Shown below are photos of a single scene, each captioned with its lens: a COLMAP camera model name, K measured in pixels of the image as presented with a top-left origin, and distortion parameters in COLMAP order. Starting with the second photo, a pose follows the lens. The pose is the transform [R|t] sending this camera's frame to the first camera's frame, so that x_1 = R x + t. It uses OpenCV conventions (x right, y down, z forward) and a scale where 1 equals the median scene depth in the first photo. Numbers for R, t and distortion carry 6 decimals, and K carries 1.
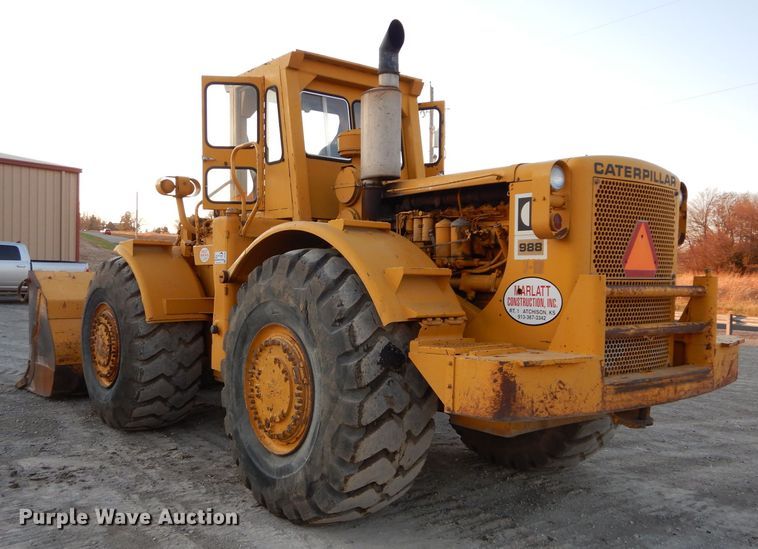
lens RADIAL K [[706.5, 0, 403.8], [0, 706.5, 322.3], [0, 0, 1]] dist [0.043749, 0.000000]
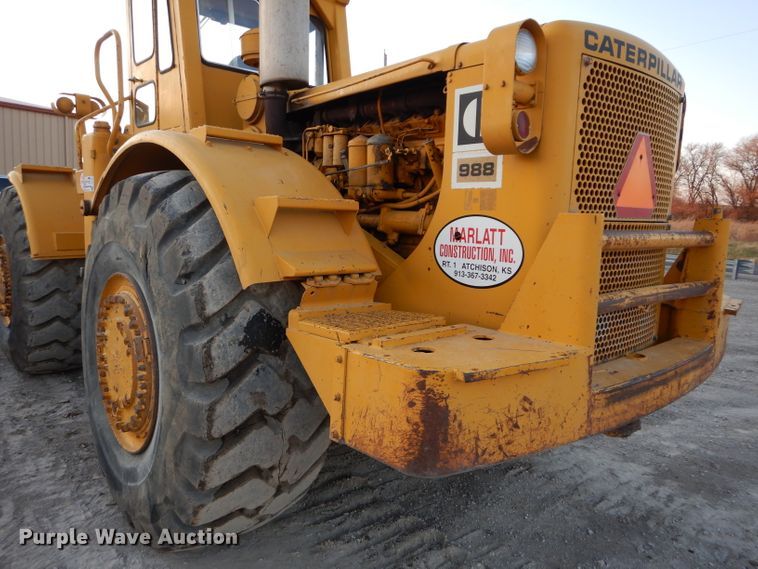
lens RADIAL K [[539.6, 0, 375.7], [0, 539.6, 288.2], [0, 0, 1]] dist [0.018563, -0.009694]
pose [[0.999662, 0.014990, 0.021225, 0.075910], [-0.016507, 0.997180, 0.073212, -0.031035], [-0.020068, -0.073538, 0.997091, 0.489206]]
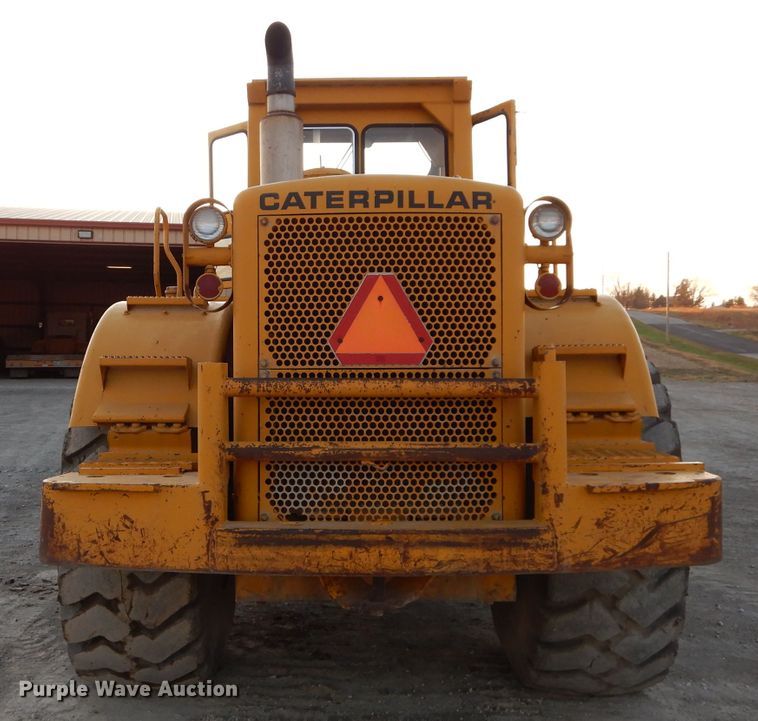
lens RADIAL K [[1013.8, 0, 329.4], [0, 1013.8, 375.8], [0, 0, 1]] dist [0.040181, 0.000000]
pose [[0.750060, -0.008408, -0.661317, 0.890267], [-0.030444, 0.998420, -0.047223, -0.011794], [0.660669, 0.055553, 0.748619, 0.322300]]
